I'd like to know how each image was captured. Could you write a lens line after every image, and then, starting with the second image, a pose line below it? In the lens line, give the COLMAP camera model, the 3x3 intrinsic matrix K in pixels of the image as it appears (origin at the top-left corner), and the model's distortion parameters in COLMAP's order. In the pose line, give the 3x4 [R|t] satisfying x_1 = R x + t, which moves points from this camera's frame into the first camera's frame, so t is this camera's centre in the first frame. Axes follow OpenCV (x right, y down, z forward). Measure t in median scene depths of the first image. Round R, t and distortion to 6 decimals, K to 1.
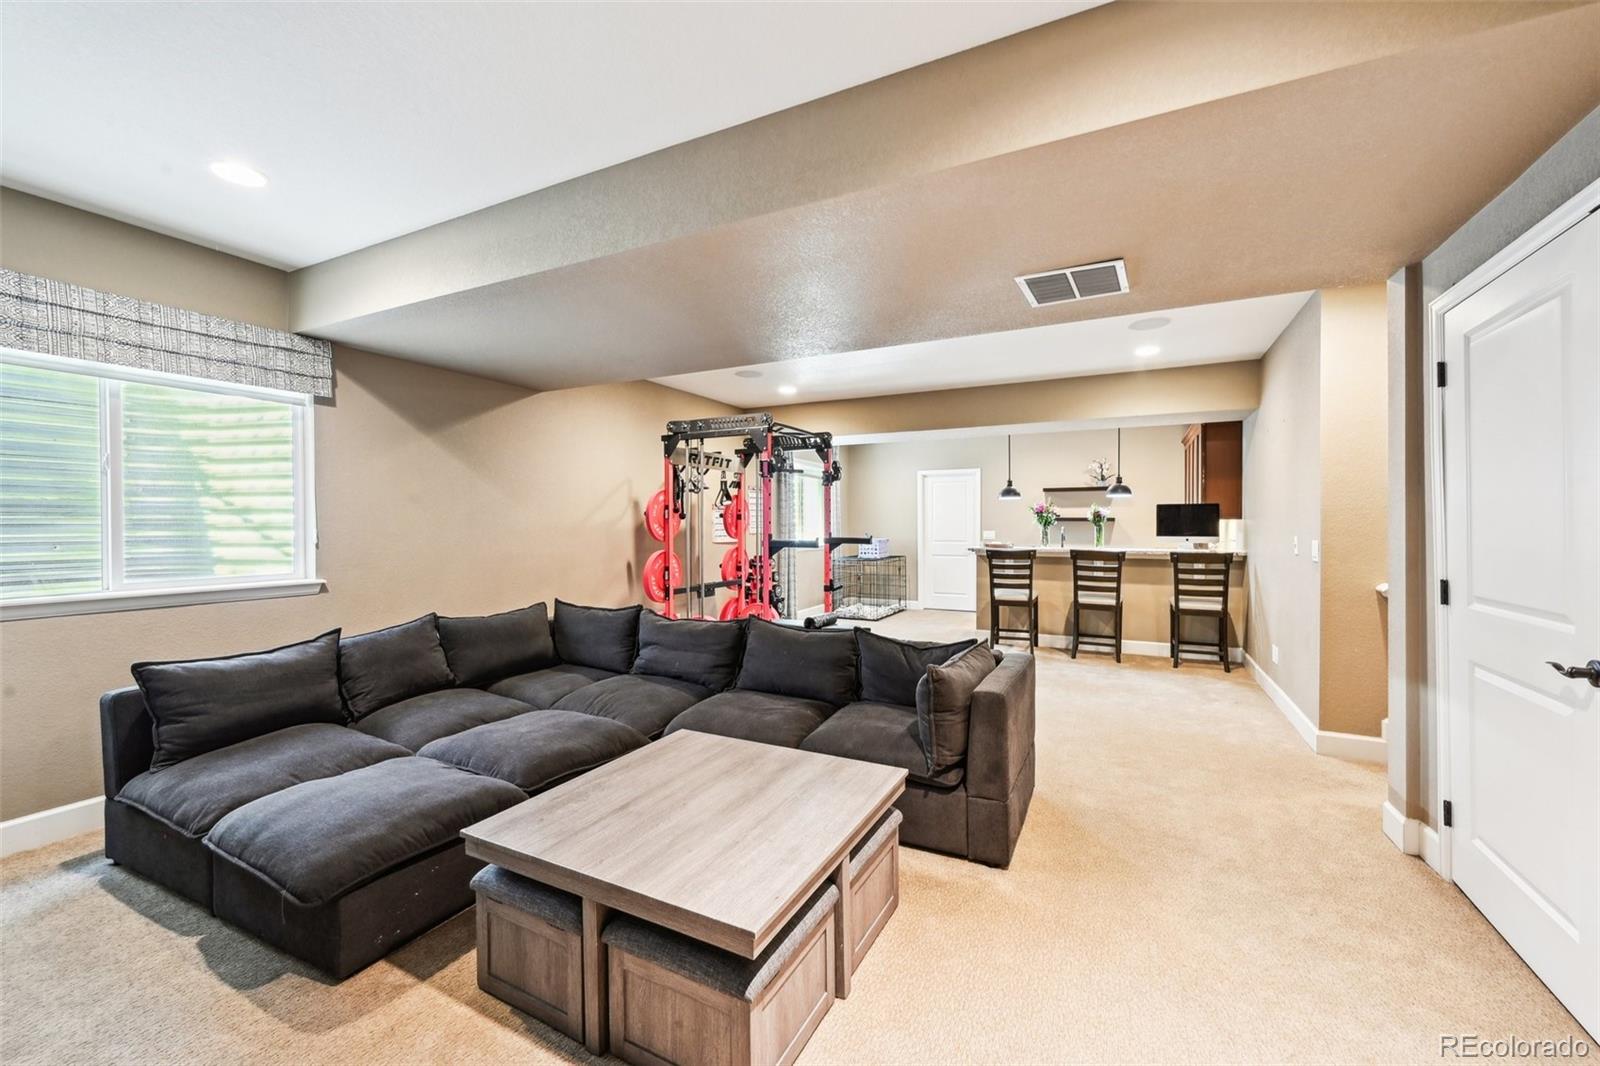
lens RADIAL K [[642.0, 0, 800.9], [0, 642.0, 530.5], [0, 0, 1]] dist [-0.000181, 0.000398]
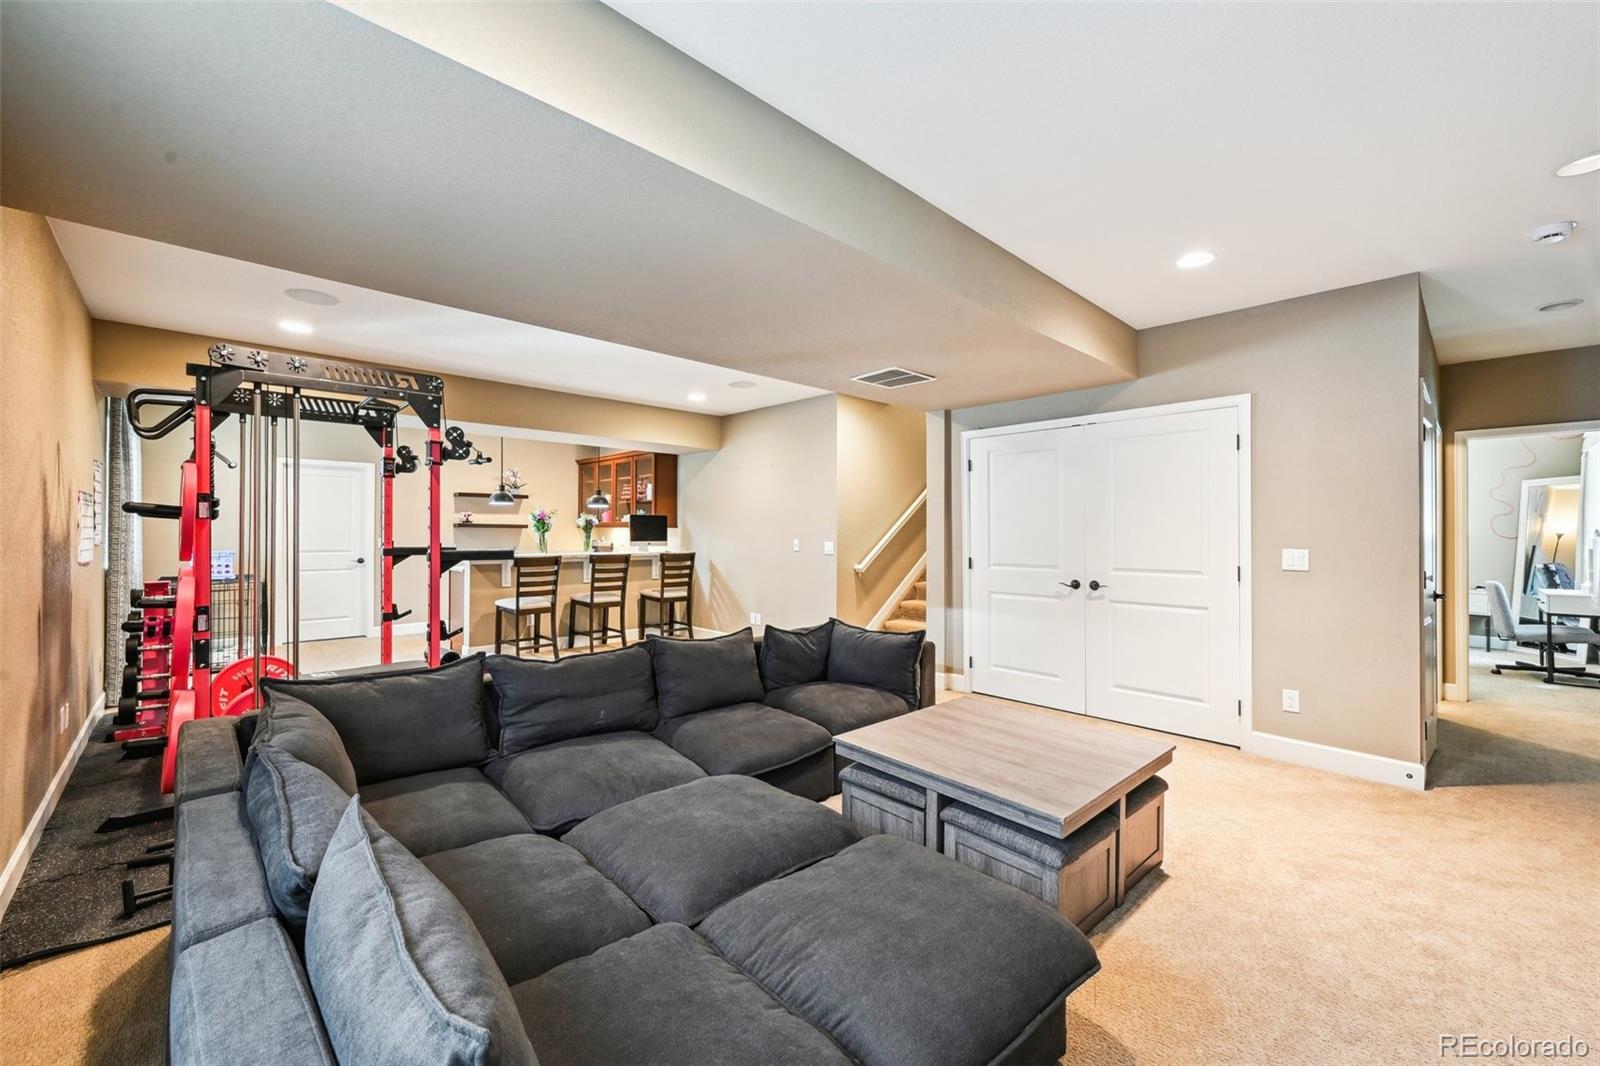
lens RADIAL K [[642.0, 0, 797.0], [0, 642.0, 526.7], [0, 0, 1]] dist [-0.000181, 0.000398]
pose [[0.338450, 0.010165, 0.940929, -0.506638], [0.004307, 0.999914, -0.012352, -0.002458], [-0.940974, 0.008234, 0.338377, 0.314647]]
